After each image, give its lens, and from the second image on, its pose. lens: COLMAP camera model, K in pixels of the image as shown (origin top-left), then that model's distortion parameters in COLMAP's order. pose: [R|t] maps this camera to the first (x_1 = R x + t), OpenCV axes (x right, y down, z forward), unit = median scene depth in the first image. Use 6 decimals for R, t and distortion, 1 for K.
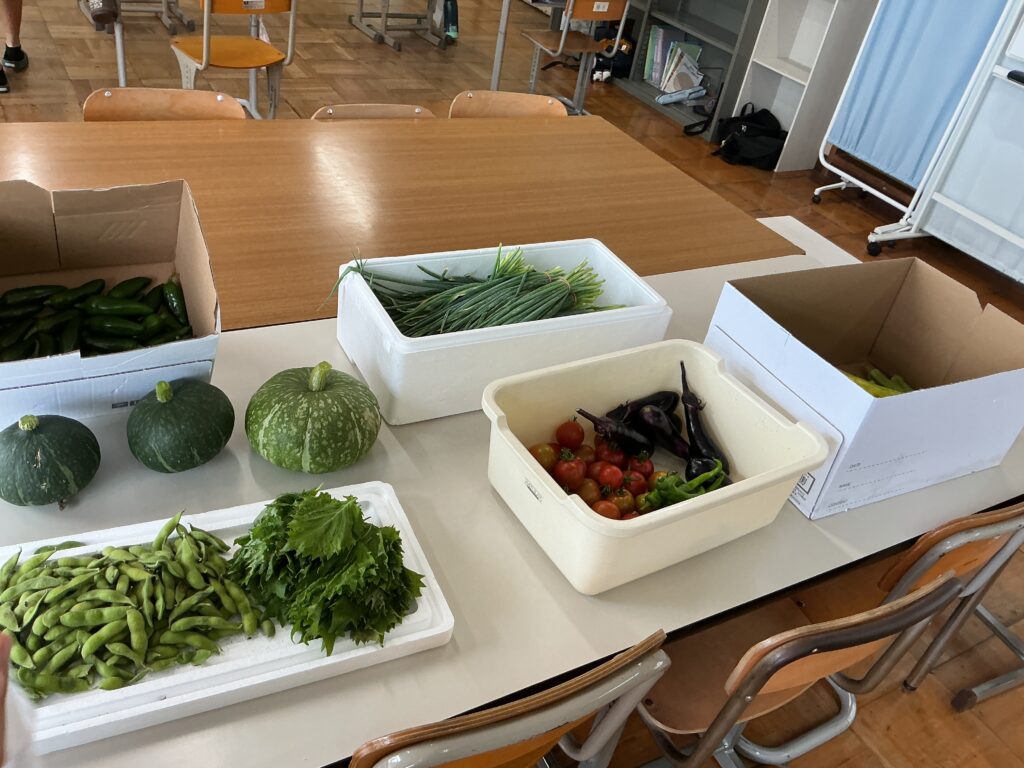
lens RADIAL K [[856.2, 0, 511.5], [0, 856.2, 383.9], [0, 0, 1]] dist [0.012594, -0.020452]
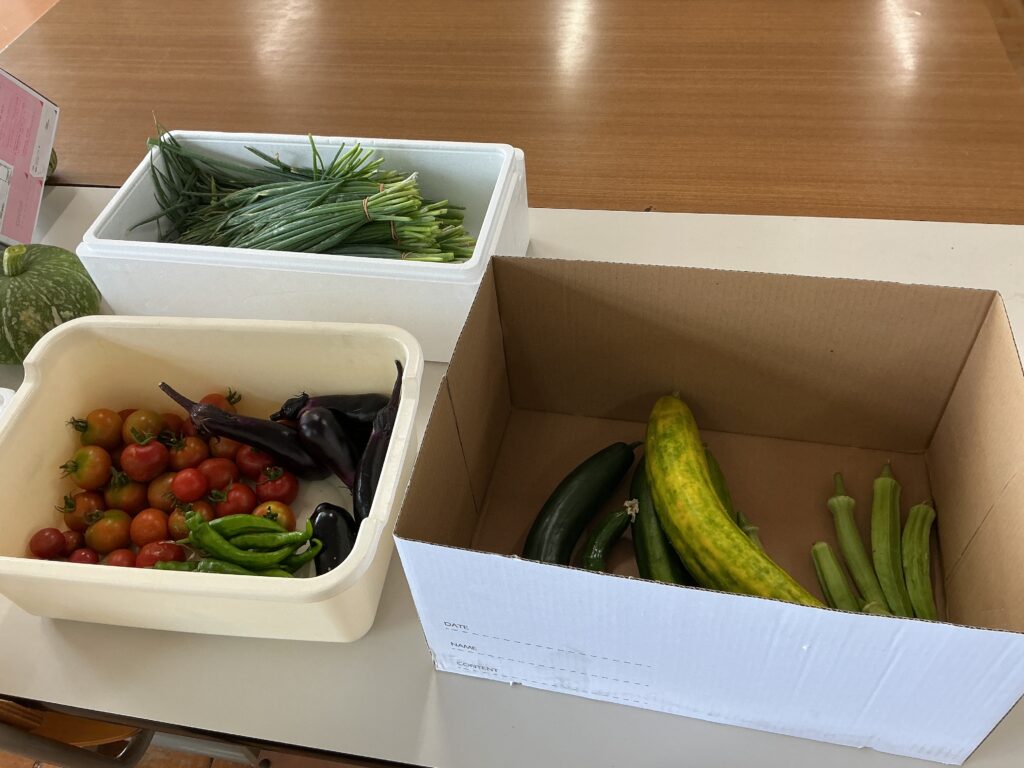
lens RADIAL K [[856.2, 0, 512.0], [0, 856.2, 385.2], [0, 0, 1]] dist [0.012594, -0.020452]
pose [[0.759913, 0.304081, -0.574515, 0.372155], [-0.205407, 0.950880, 0.231592, -0.101620], [0.616717, -0.057980, 0.785047, 0.324397]]
